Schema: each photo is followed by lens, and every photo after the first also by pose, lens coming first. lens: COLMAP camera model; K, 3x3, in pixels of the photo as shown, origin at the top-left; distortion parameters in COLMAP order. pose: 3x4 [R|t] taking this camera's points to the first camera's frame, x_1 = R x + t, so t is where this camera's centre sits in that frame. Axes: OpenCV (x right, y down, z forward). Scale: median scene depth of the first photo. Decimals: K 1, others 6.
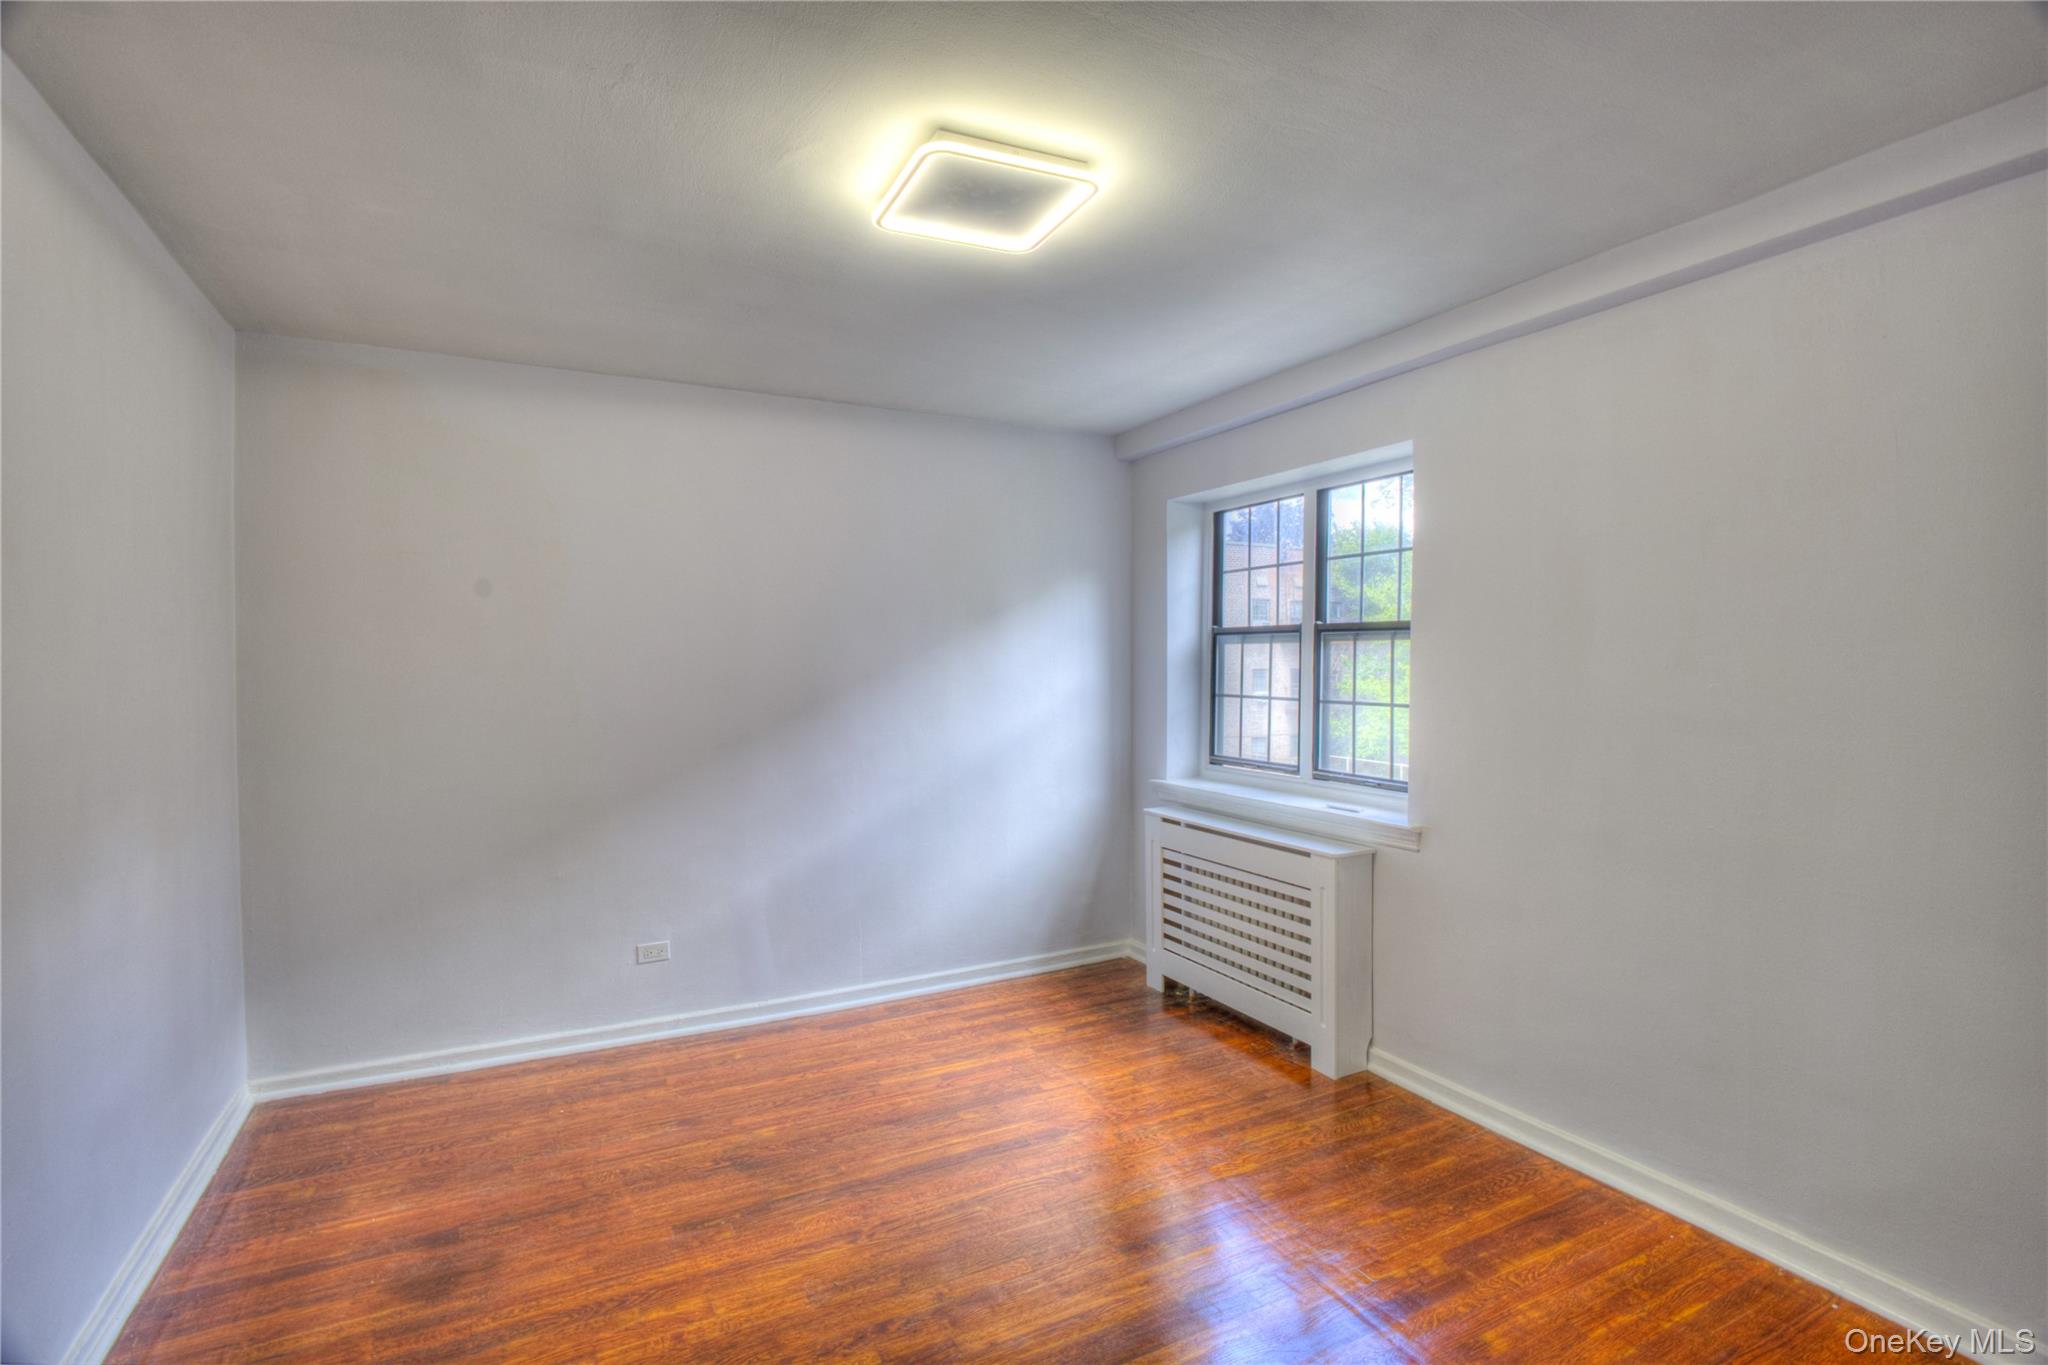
lens RADIAL K [[948.7, 0, 1012.2], [0, 948.7, 671.2], [0, 0, 1]] dist [-0.016734, 0.006112]
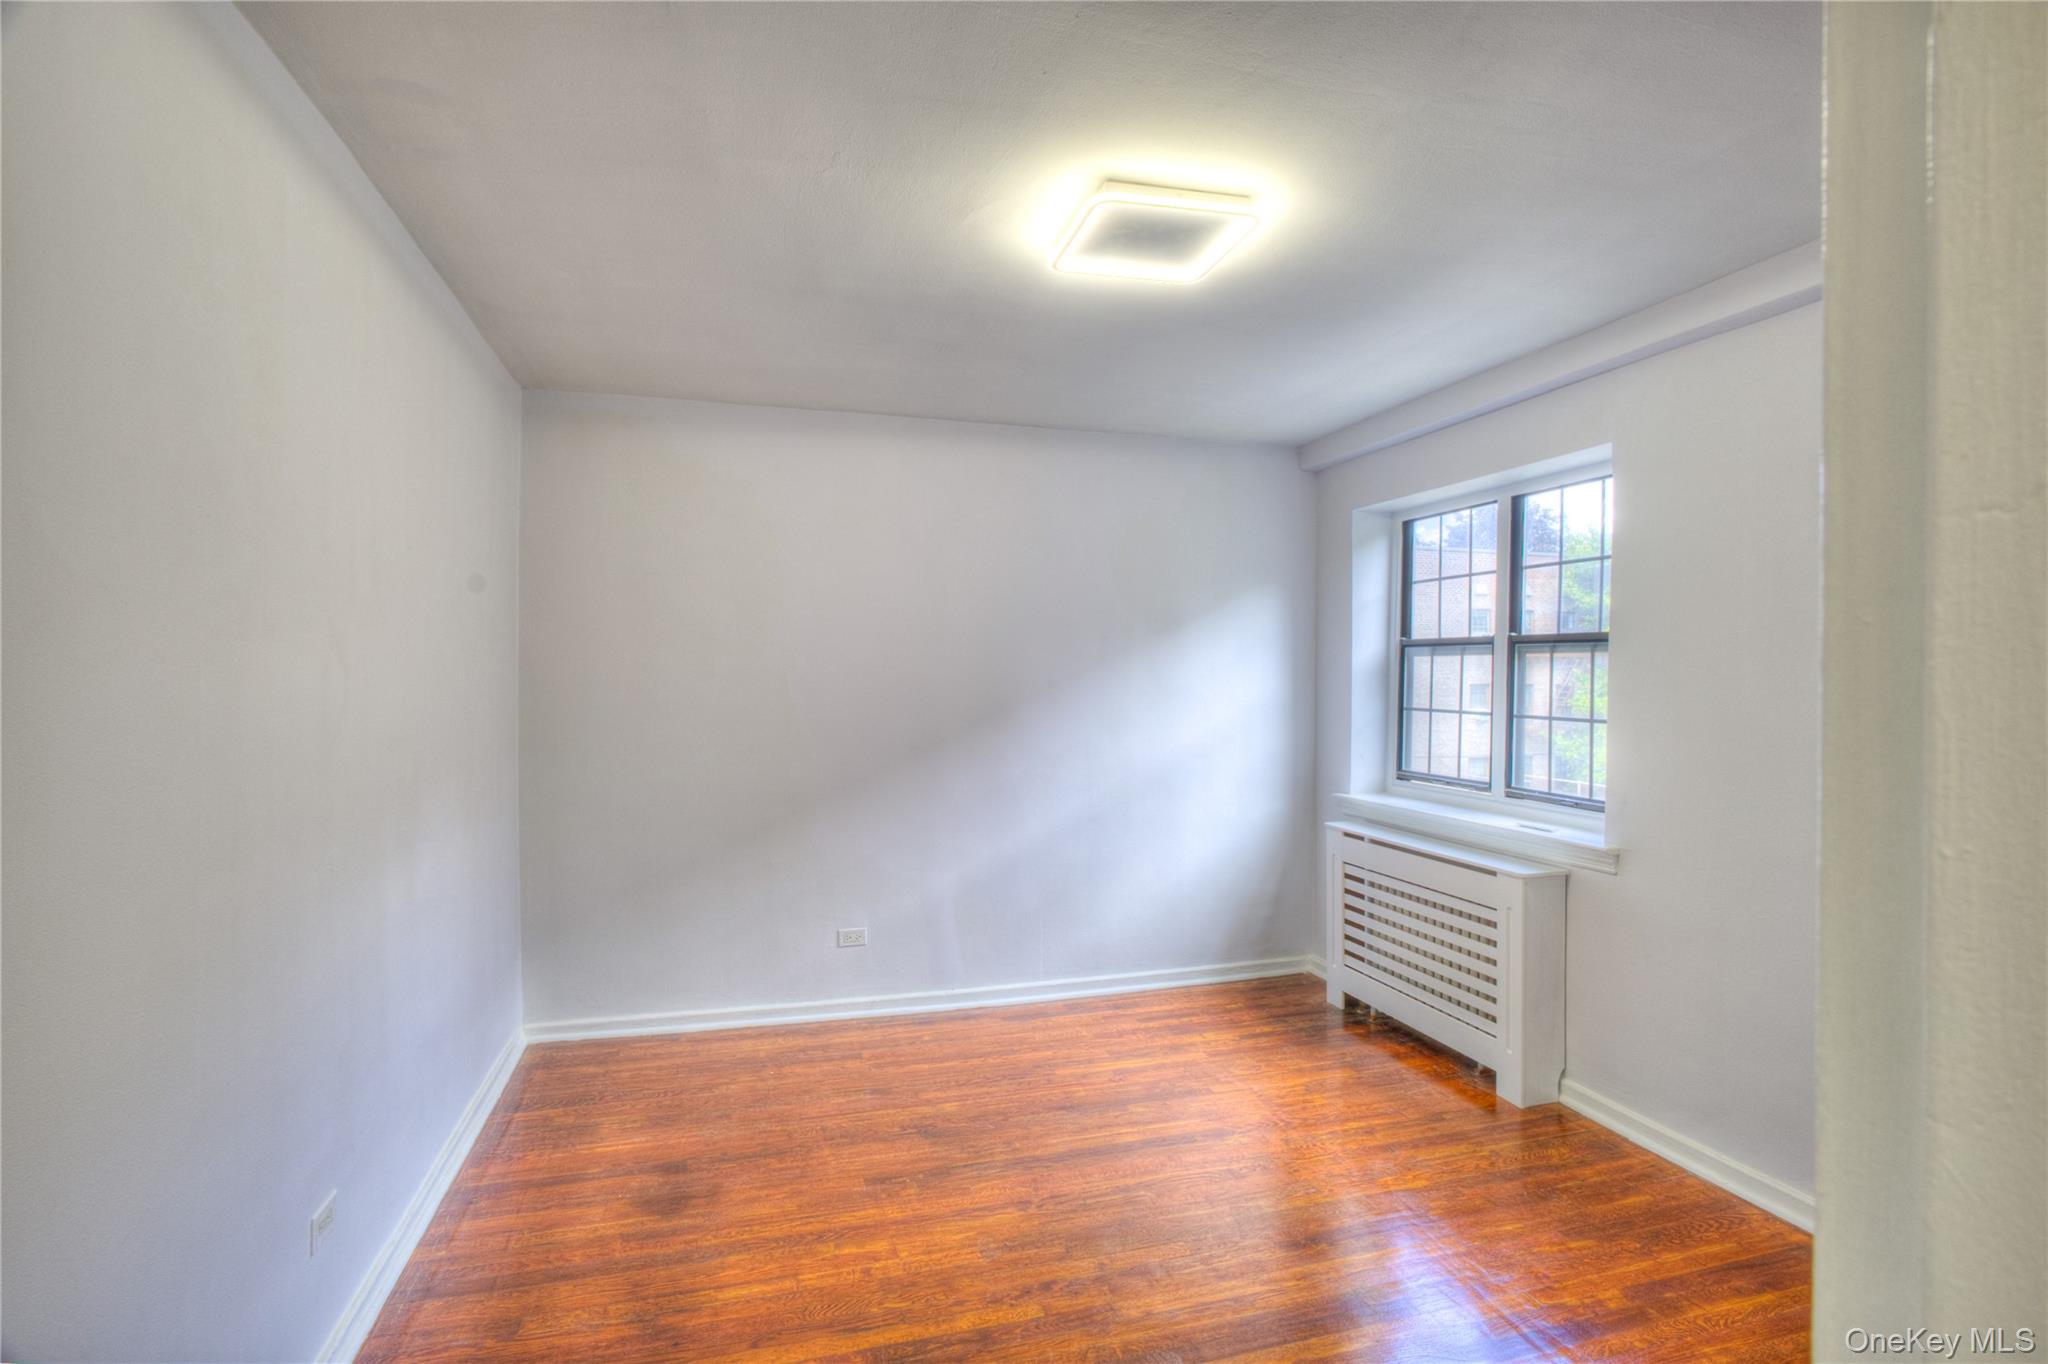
lens RADIAL K [[959.9, 0, 1025.9], [0, 959.9, 673.3], [0, 0, 1]] dist [-0.018809, 0.006307]
pose [[0.982111, 0.006747, -0.188184, 0.027994], [-0.008620, 0.999921, -0.009139, 0.002167], [0.188107, 0.010598, 0.982091, -0.061080]]
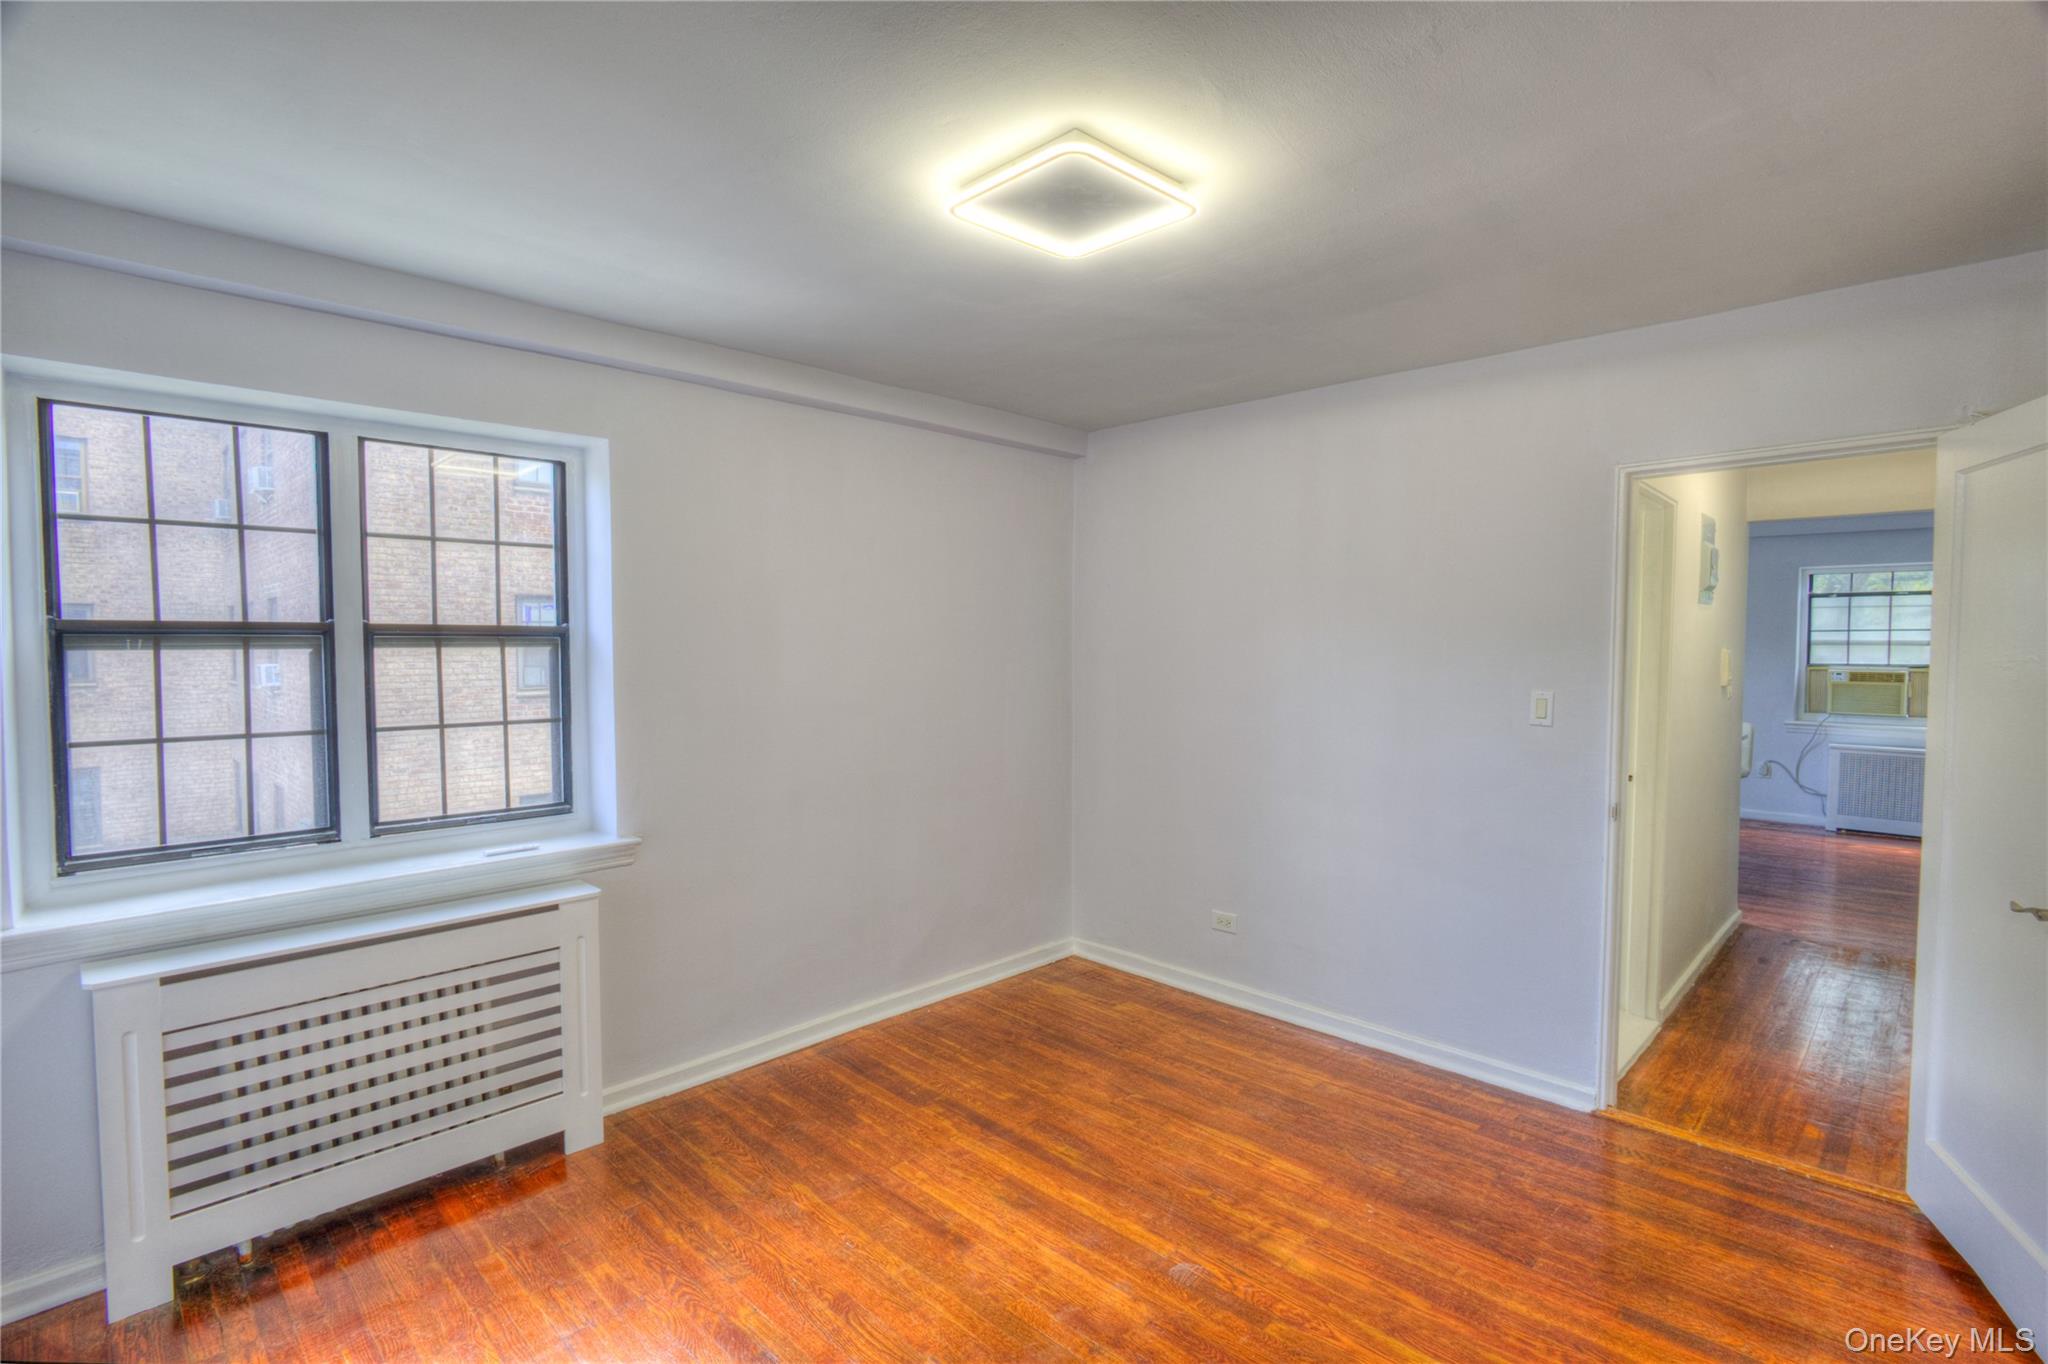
lens RADIAL K [[970.1, 0, 1024.0], [0, 970.1, 682.0], [0, 0, 1]] dist [-0.021597, 0.007762]
pose [[-0.295025, -0.038043, 0.954732, -0.700151], [0.018670, 0.998787, 0.045568, -0.039693], [-0.955307, 0.031269, -0.293957, 0.976490]]
